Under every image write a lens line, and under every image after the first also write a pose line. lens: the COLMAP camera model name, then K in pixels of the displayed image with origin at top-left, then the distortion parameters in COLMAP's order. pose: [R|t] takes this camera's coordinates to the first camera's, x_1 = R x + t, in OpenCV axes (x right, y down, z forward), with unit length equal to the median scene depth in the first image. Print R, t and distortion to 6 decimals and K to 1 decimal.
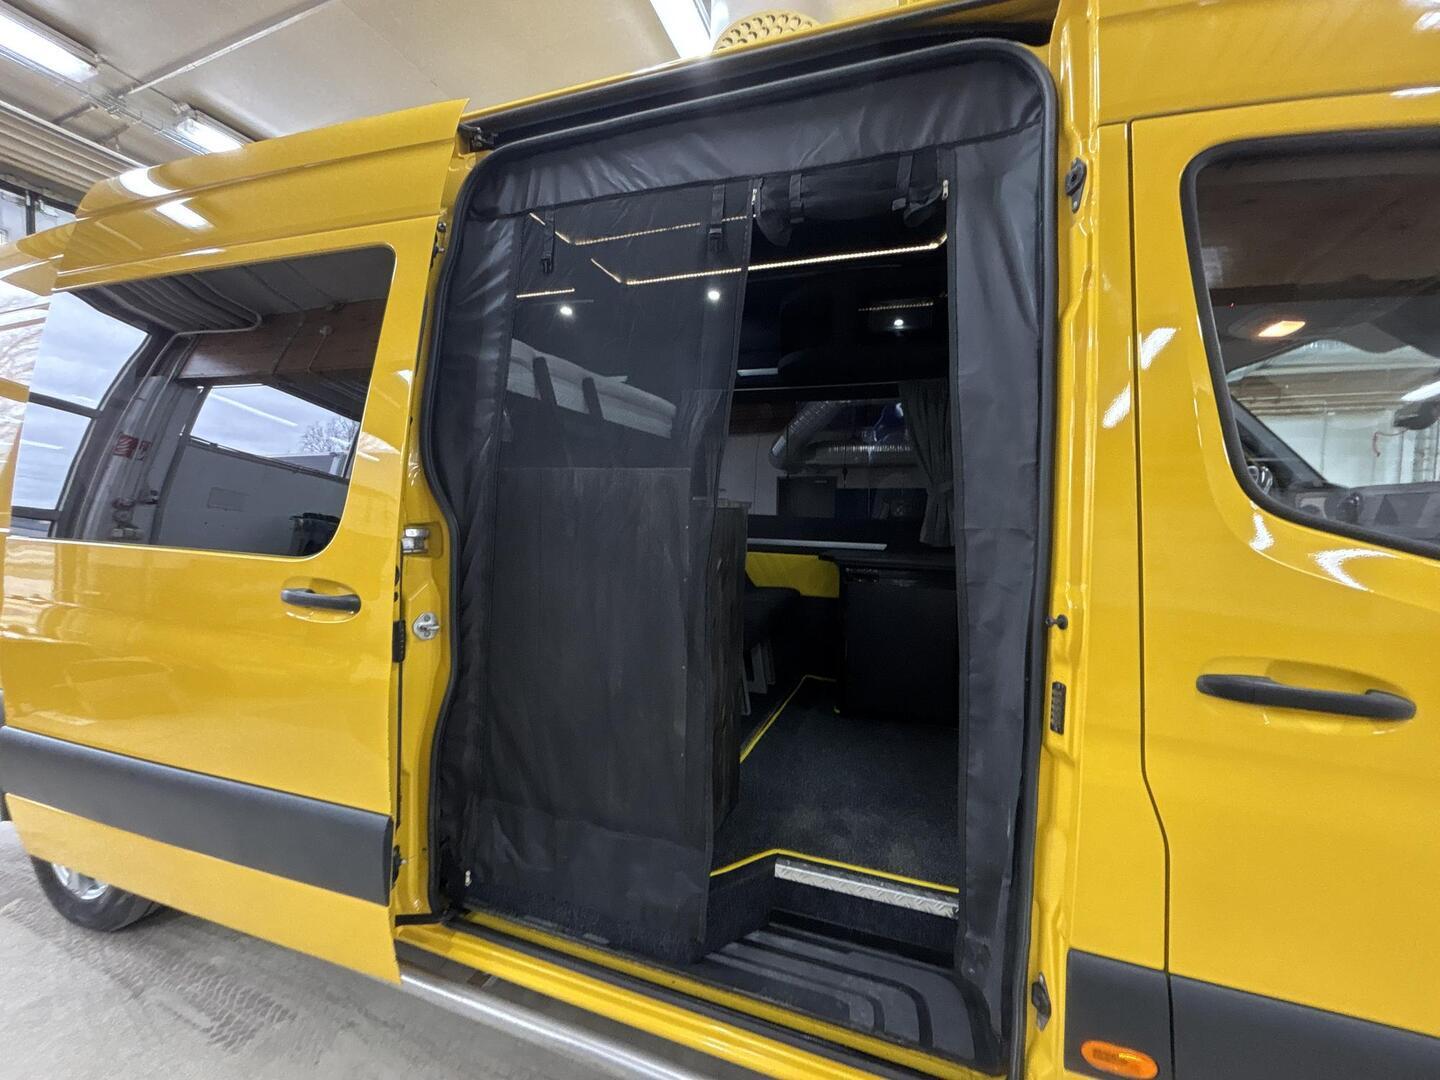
lens RADIAL K [[580.2, 0, 720.0], [0, 580.2, 540.0], [0, 0, 1]] dist [0.000081, -0.000001]
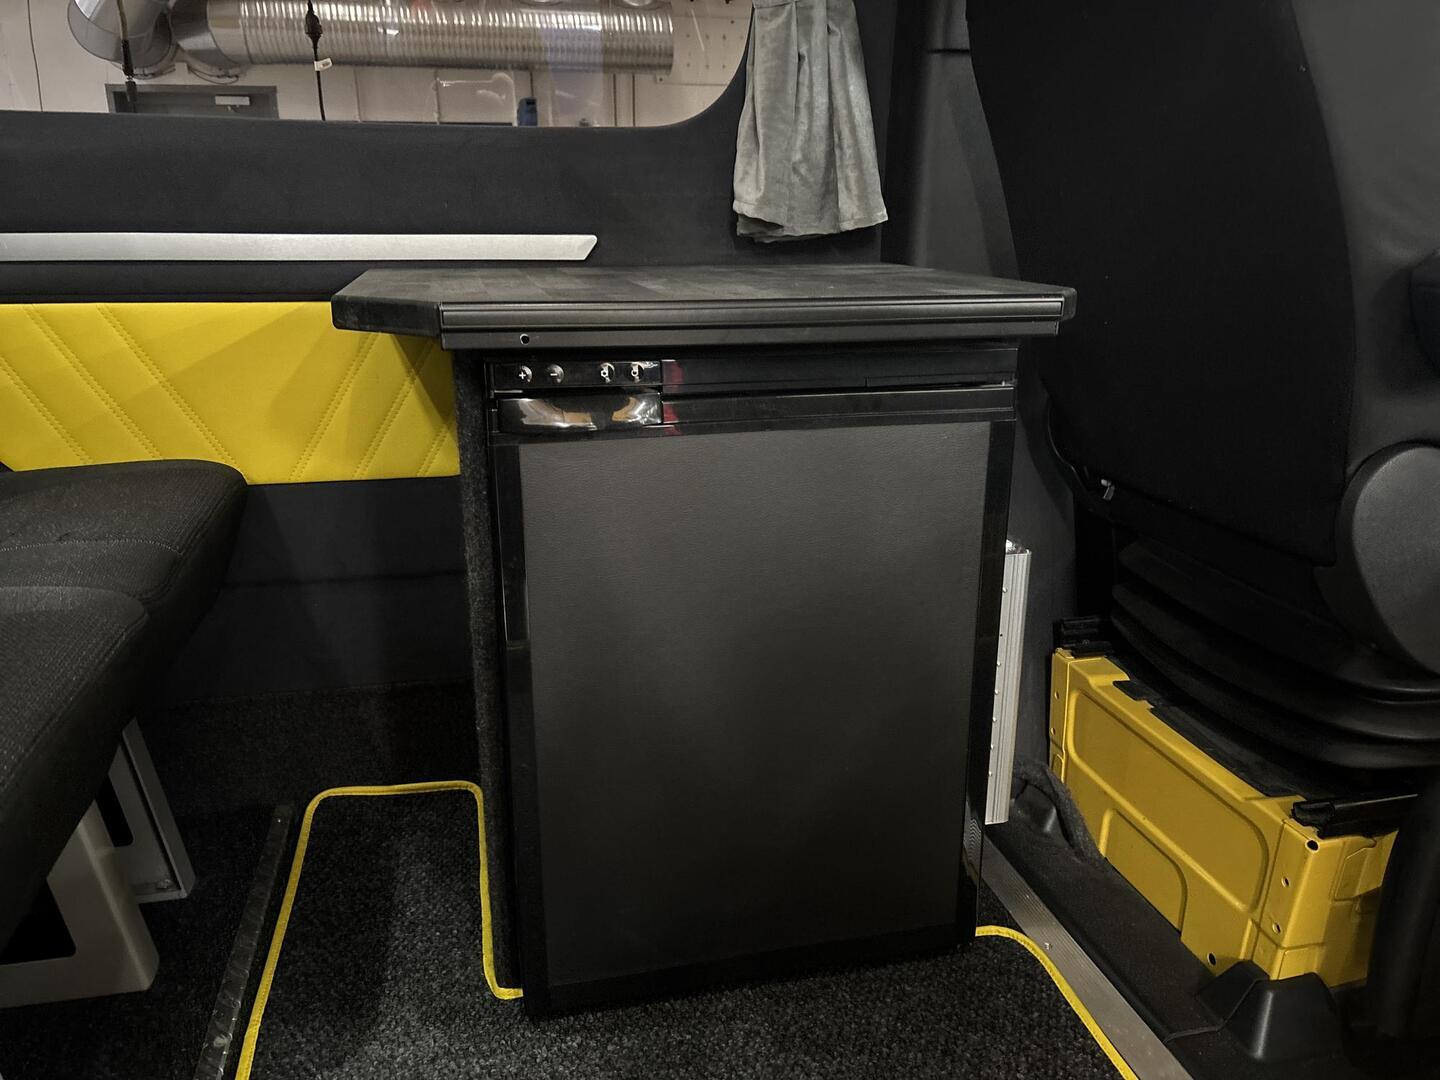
lens RADIAL K [[1115.5, 0, 720.0], [0, 1115.5, 540.0], [0, 0, 1]] dist [0.006787, 0.002789]
pose [[0.845077, -0.173474, 0.505718, 0.070023], [0.042180, 0.964582, 0.260390, 0.011151], [-0.532977, -0.198718, 0.822463, 0.552980]]
